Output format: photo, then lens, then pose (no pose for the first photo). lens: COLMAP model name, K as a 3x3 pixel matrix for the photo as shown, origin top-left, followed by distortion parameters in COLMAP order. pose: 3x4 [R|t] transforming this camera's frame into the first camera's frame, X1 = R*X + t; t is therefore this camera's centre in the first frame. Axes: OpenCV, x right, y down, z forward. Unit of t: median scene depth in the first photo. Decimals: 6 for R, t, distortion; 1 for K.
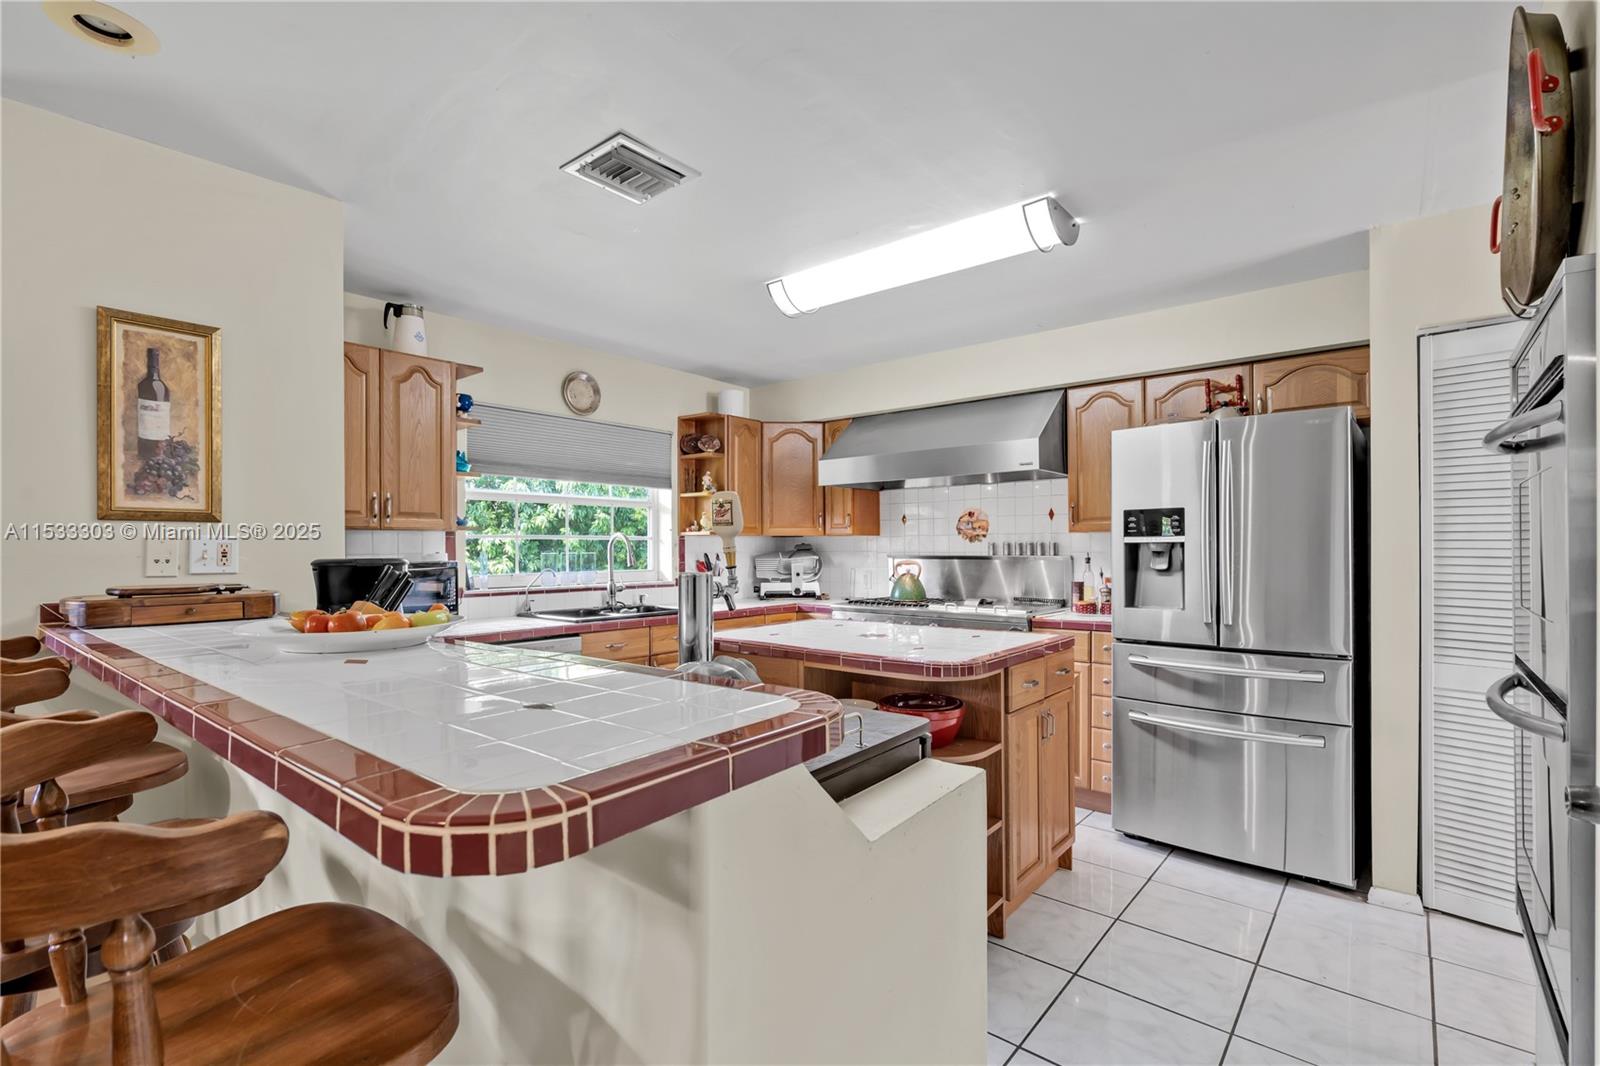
lens RADIAL K [[741.2, 0, 782.4], [0, 741.2, 543.4], [0, 0, 1]] dist [-0.005808, 0.000086]
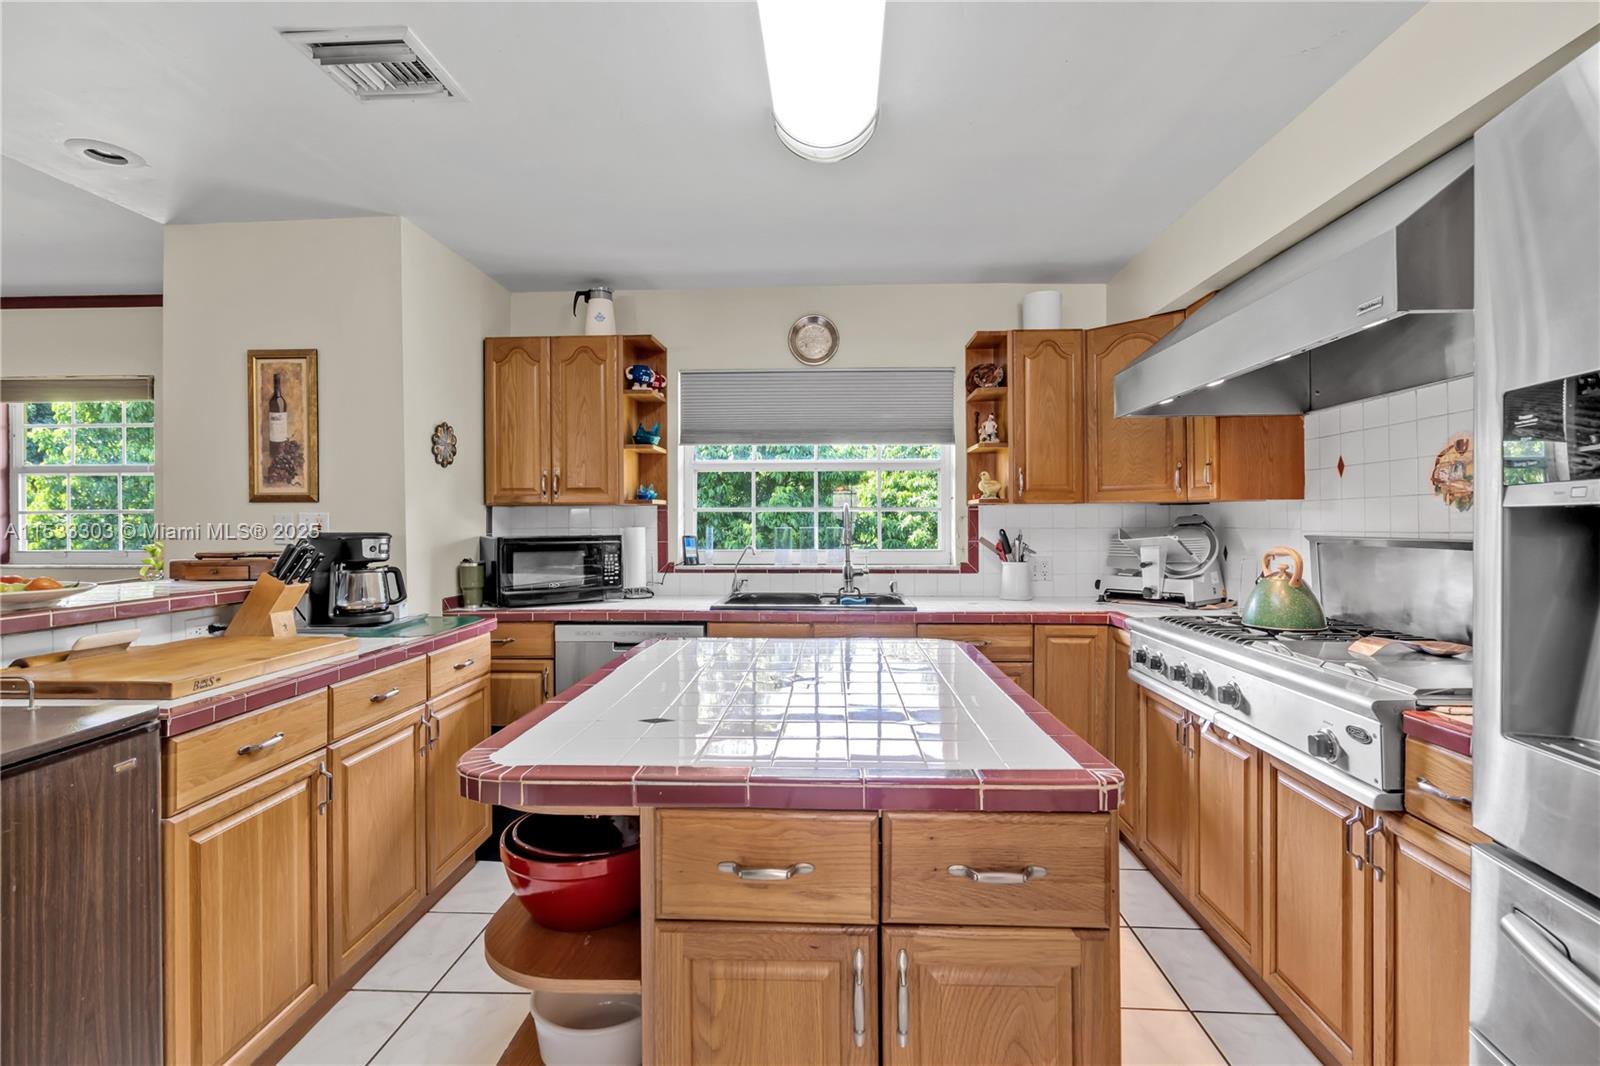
lens RADIAL K [[741.2, 0, 790.0], [0, 741.2, 527.7], [0, 0, 1]] dist [-0.005808, 0.000086]
pose [[0.607768, 0.007292, -0.794081, 0.498797], [0.005379, 0.999897, 0.013298, 0.001578], [0.794097, -0.012353, 0.607666, 0.589120]]
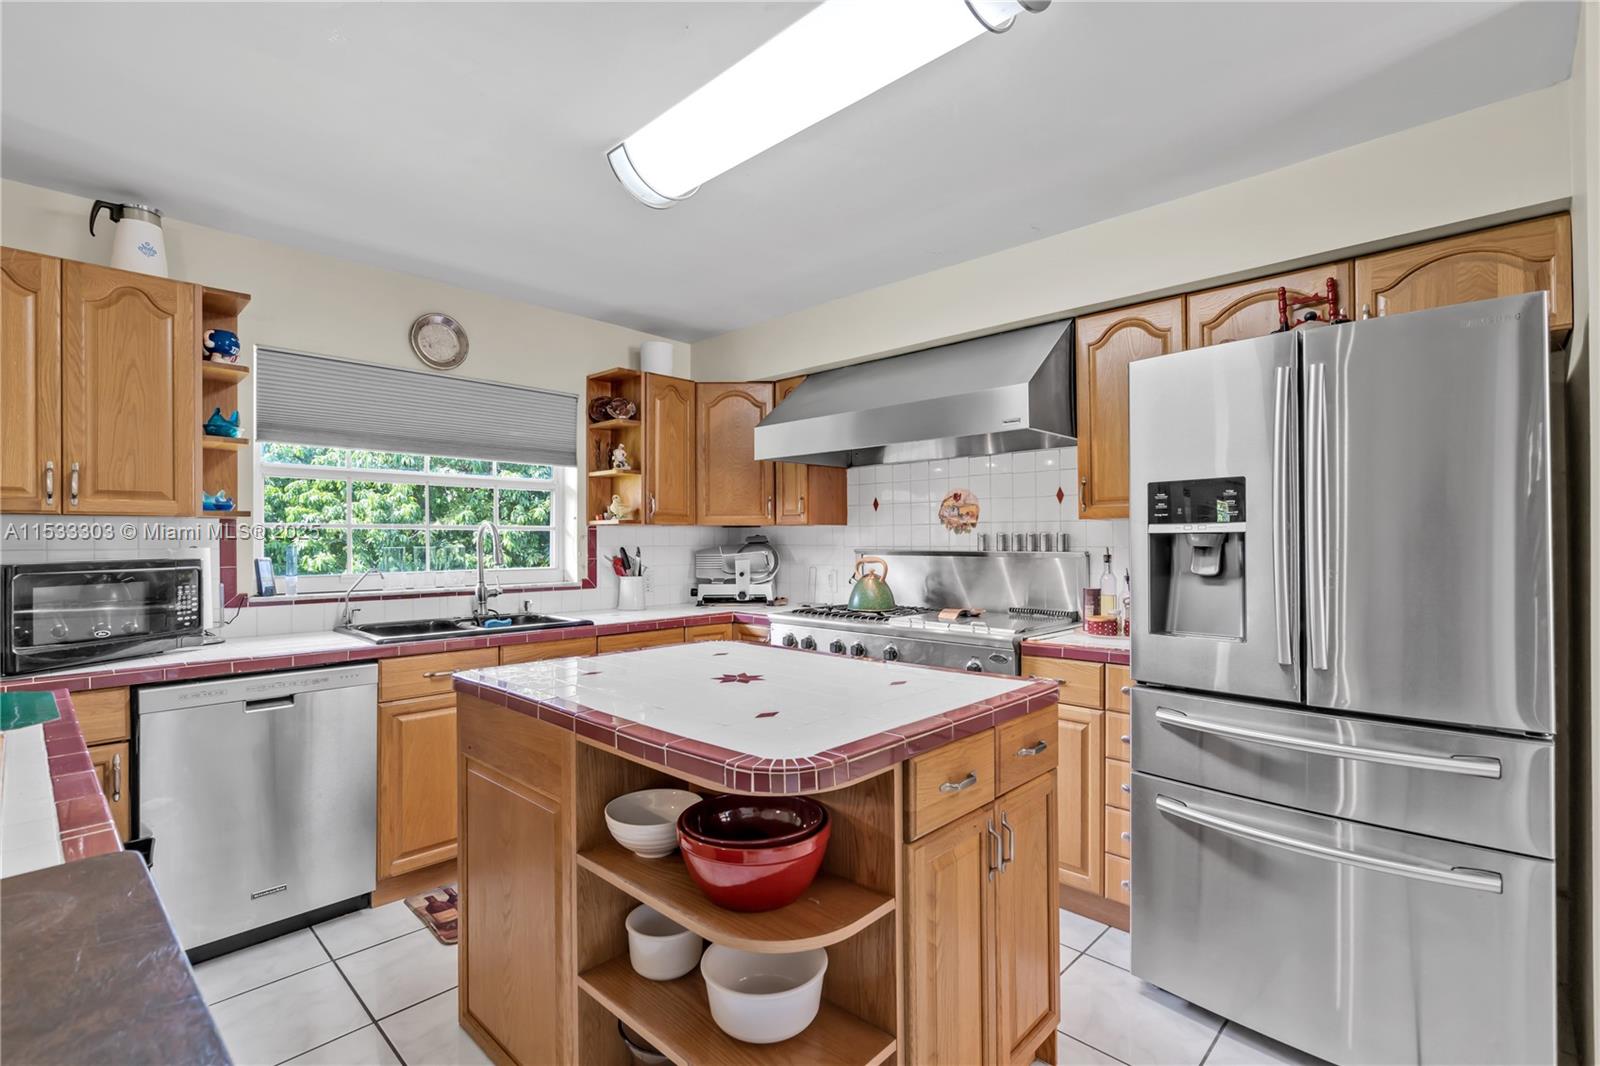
lens RADIAL K [[741.2, 0, 786.9], [0, 741.2, 531.7], [0, 0, 1]] dist [-0.005808, 0.000086]
pose [[0.997897, -0.000072, -0.064816, 0.181280], [-0.000272, 0.999986, -0.005310, 0.001100], [0.064816, 0.005317, 0.997883, 0.323001]]
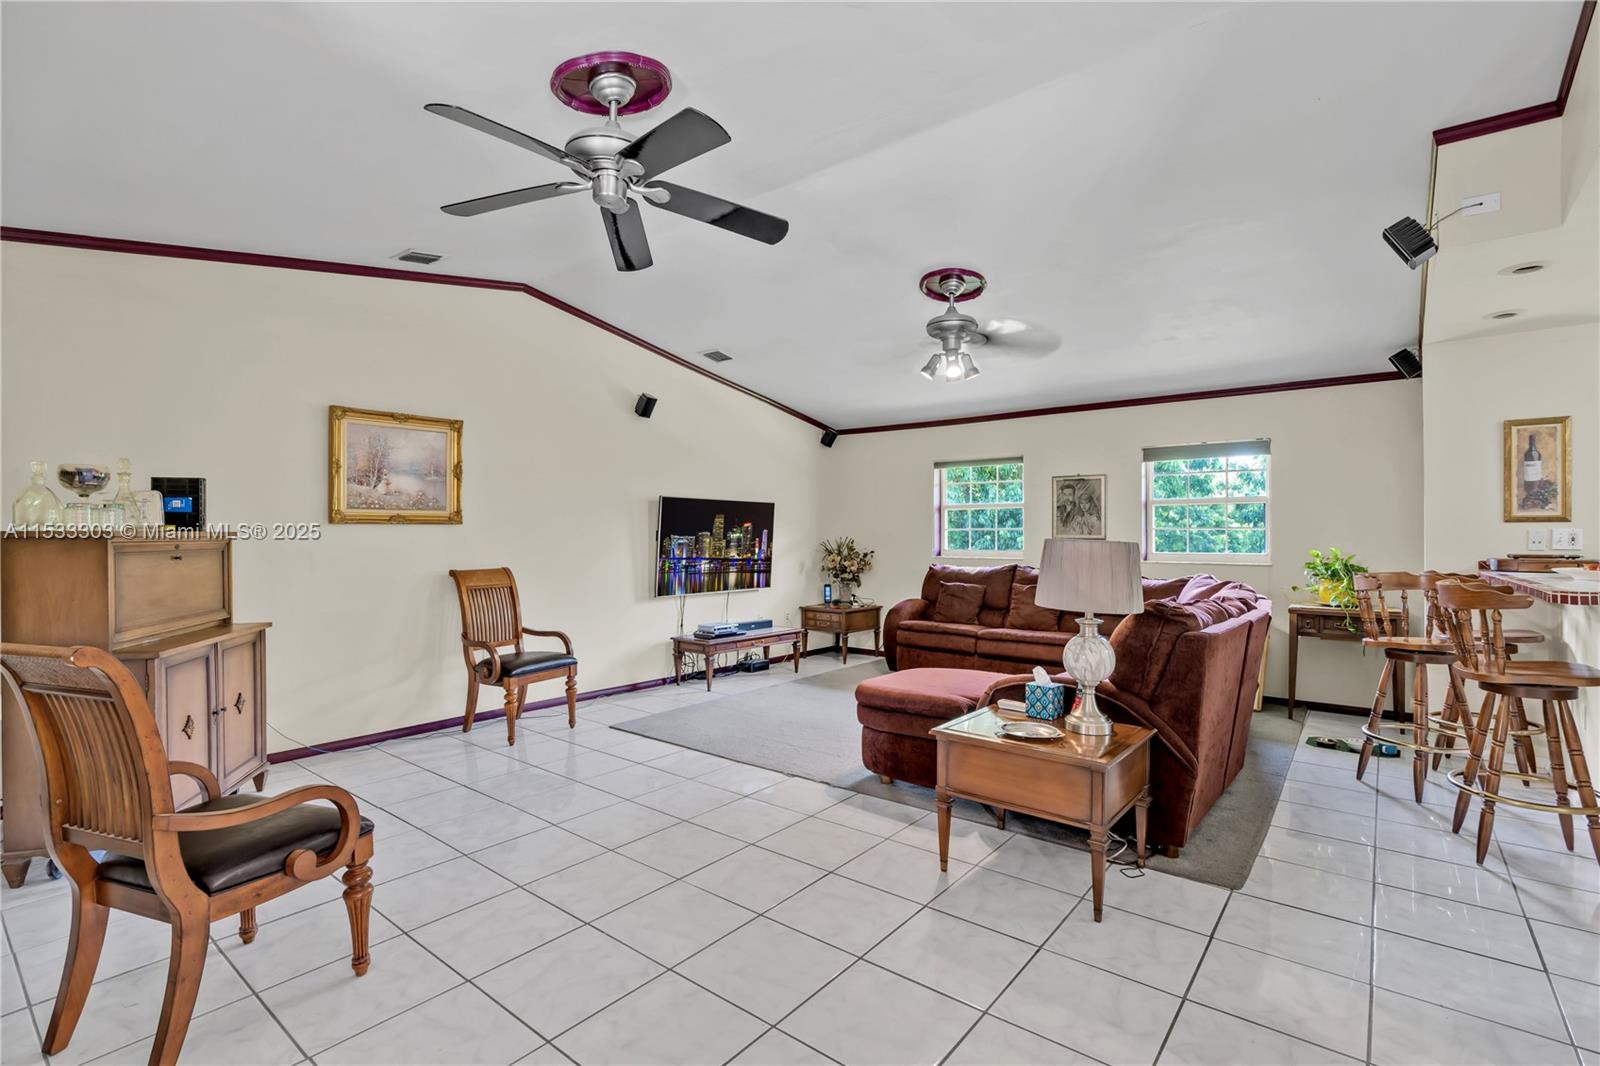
lens RADIAL K [[741.2, 0, 829.2], [0, 741.2, 533.9], [0, 0, 1]] dist [-0.005808, 0.000086]
pose [[0.055630, 0.005306, -0.998437, 0.652721], [0.001864, 0.999984, 0.005419, -0.008107], [0.998450, -0.002162, 0.055620, -0.637123]]
